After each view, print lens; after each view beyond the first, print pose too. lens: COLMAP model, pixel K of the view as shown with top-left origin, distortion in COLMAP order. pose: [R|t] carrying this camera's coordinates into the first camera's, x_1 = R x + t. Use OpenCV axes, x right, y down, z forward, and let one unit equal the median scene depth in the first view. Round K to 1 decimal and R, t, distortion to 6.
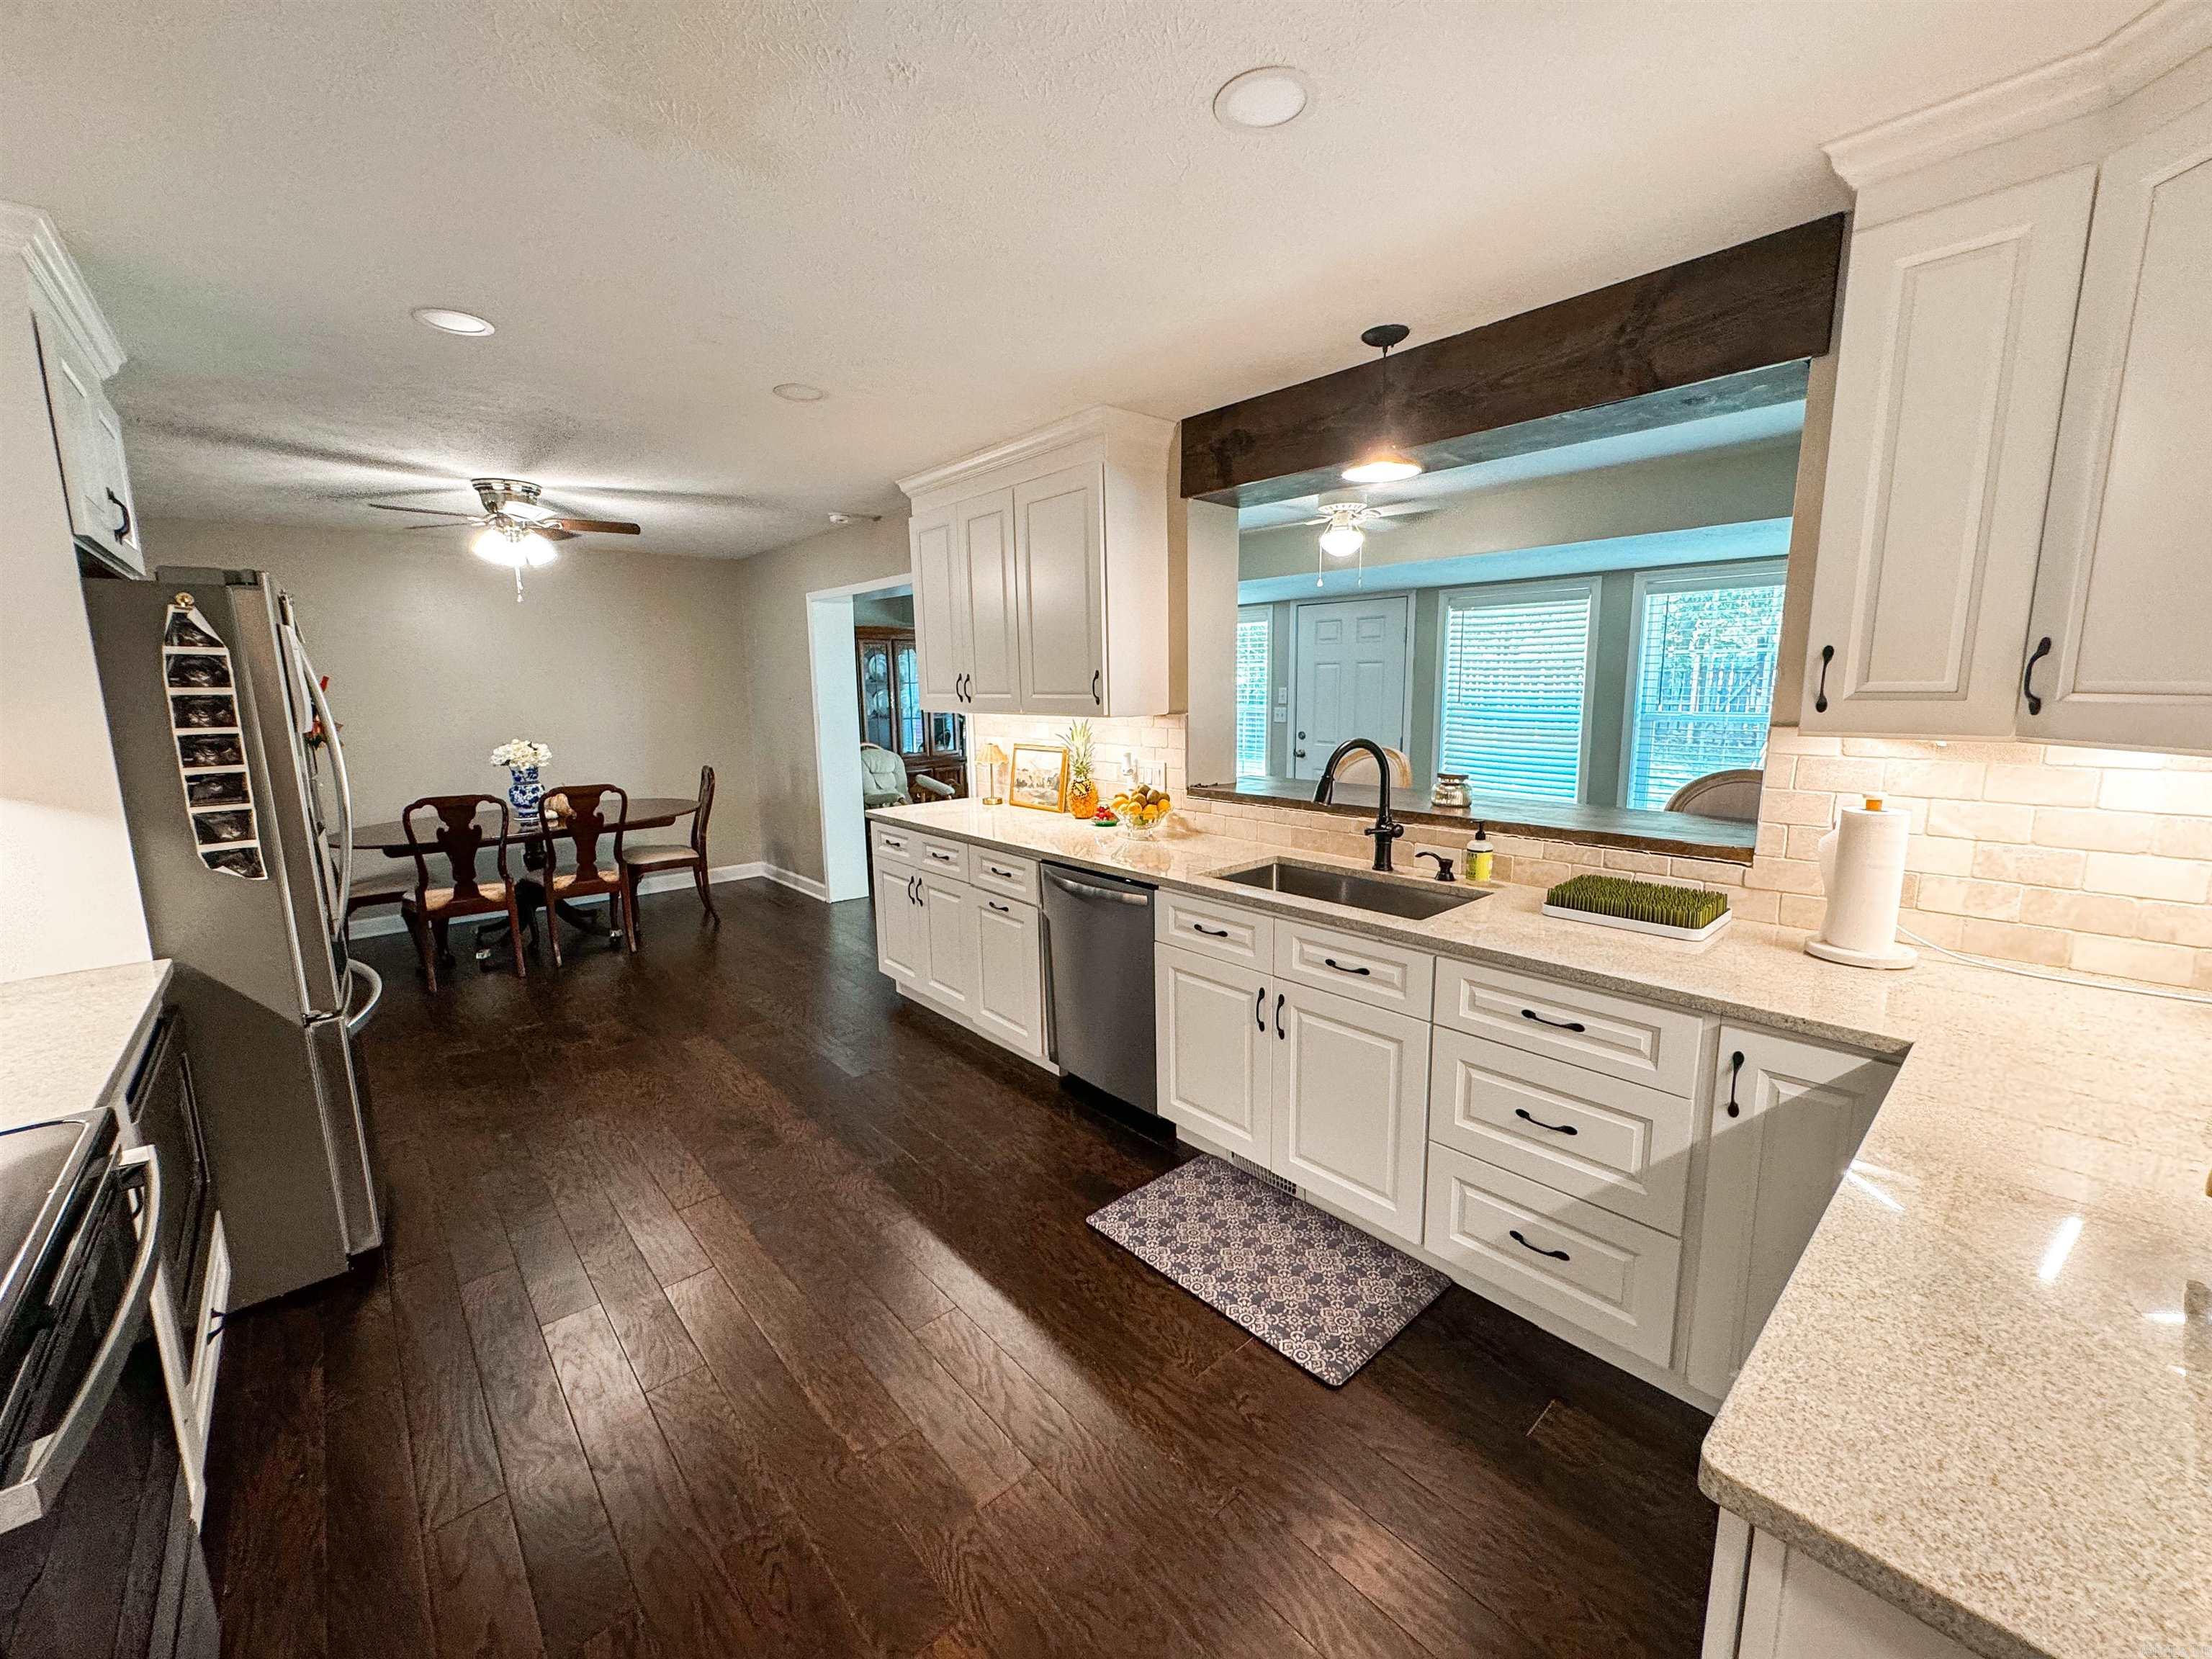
lens RADIAL K [[886.1, 0, 1103.8], [0, 886.1, 826.9], [0, 0, 1]] dist [-0.002375, 0.000709]
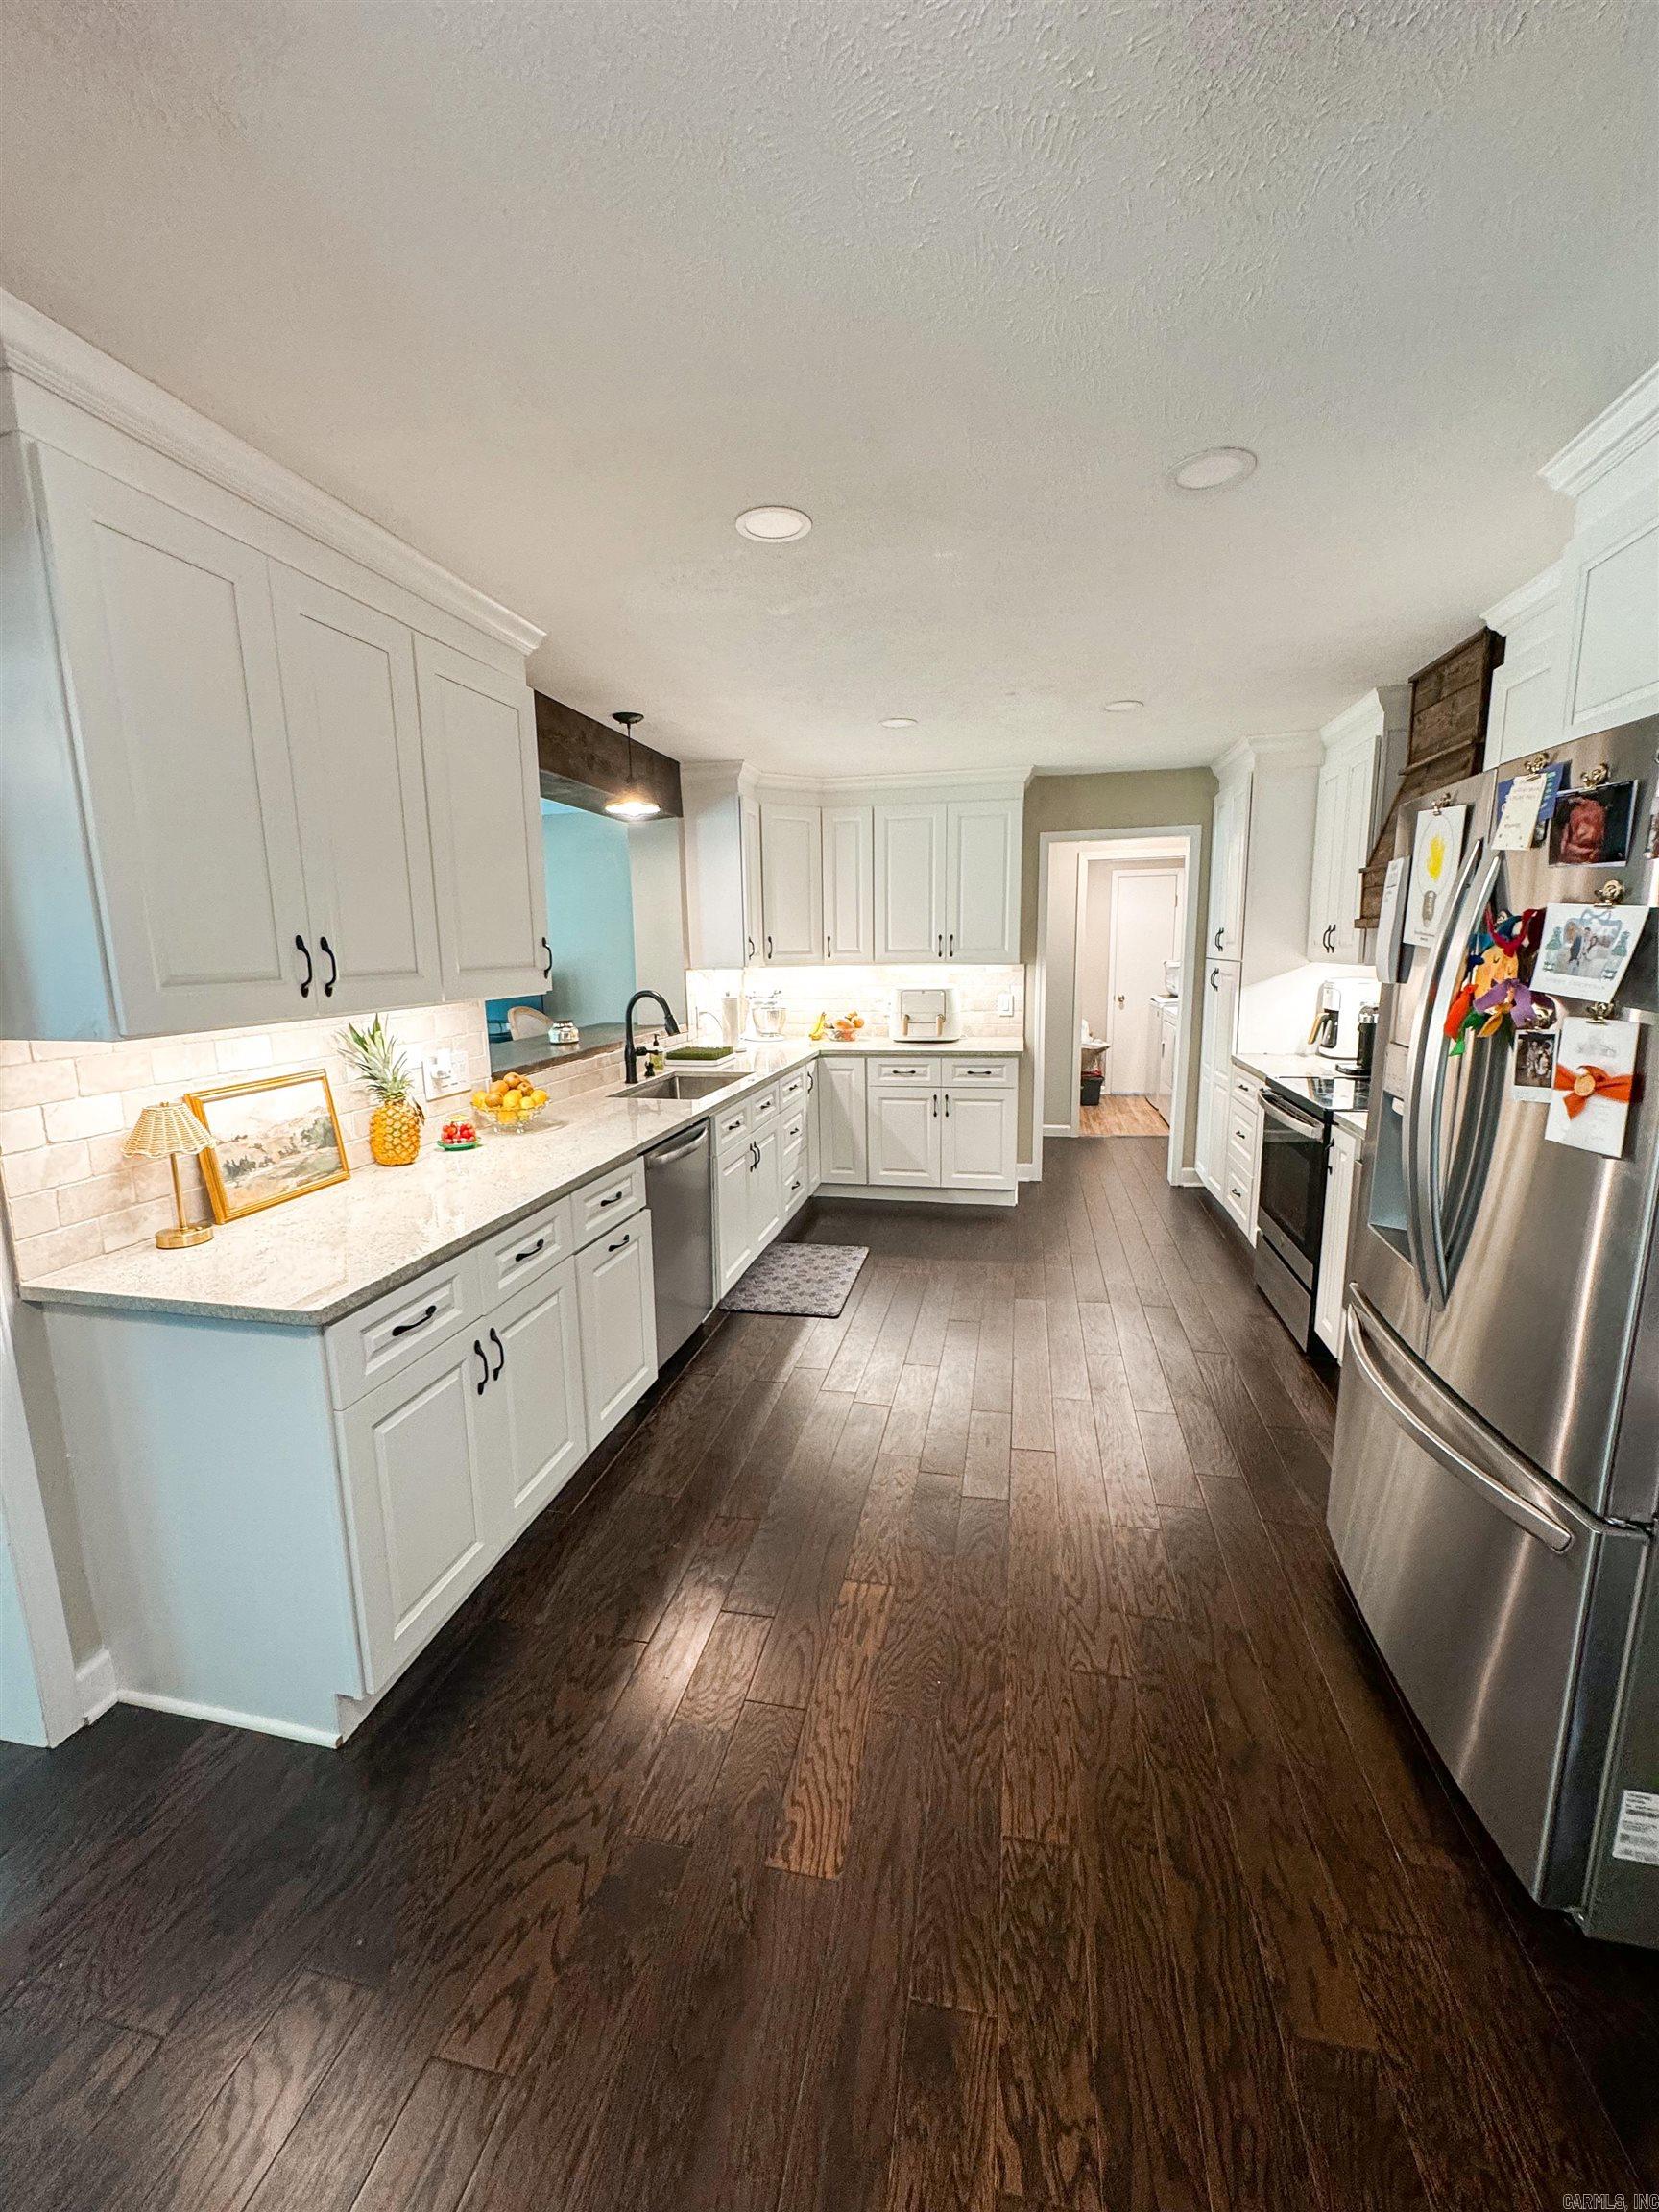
lens RADIAL K [[886.1, 0, 829.5], [0, 886.1, 1106.0], [0, 0, 1]] dist [-0.002375, 0.000709]
pose [[-0.594712, -0.119778, 0.794966, -0.691887], [0.155548, 0.953010, 0.259955, -0.163120], [-0.788748, 0.278253, -0.548135, 1.046208]]
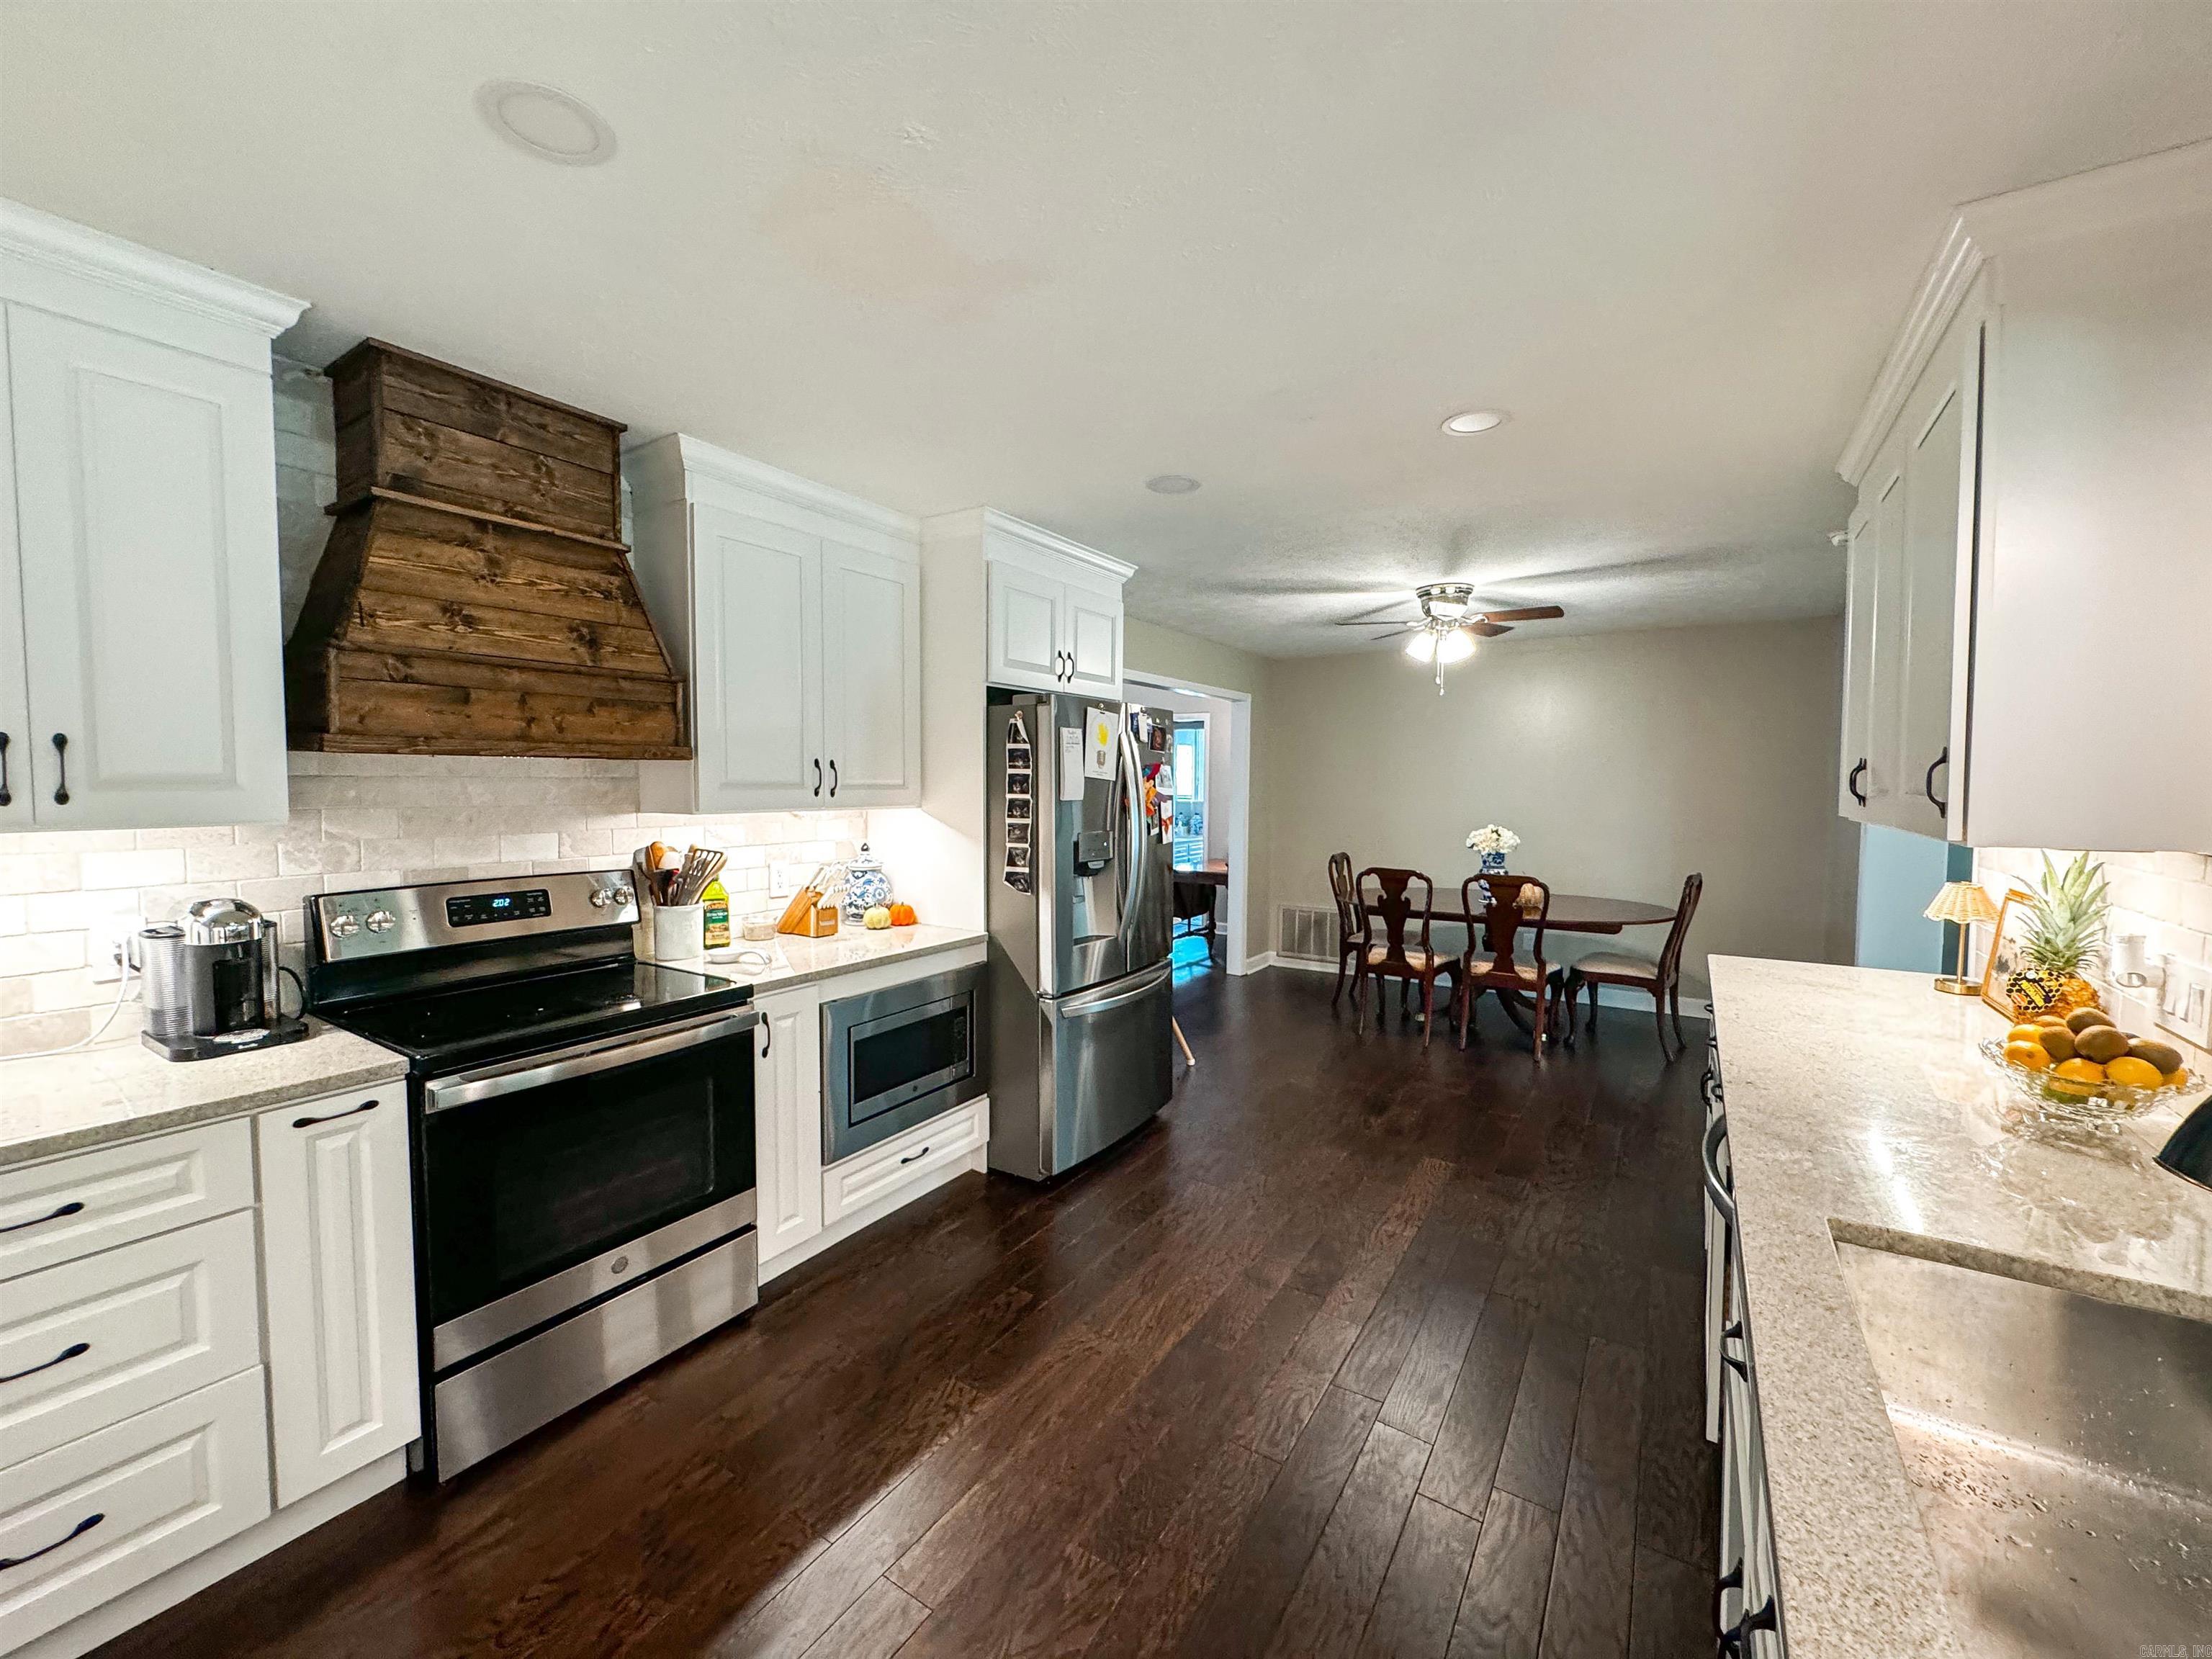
lens RADIAL K [[886.1, 0, 1103.8], [0, 886.1, 826.9], [0, 0, 1]] dist [-0.002375, 0.000709]
pose [[0.270589, 0.066481, -0.960397, 0.269912], [-0.163925, 0.986226, 0.022084, -0.056202], [0.948636, 0.151457, 0.277759, 0.352442]]
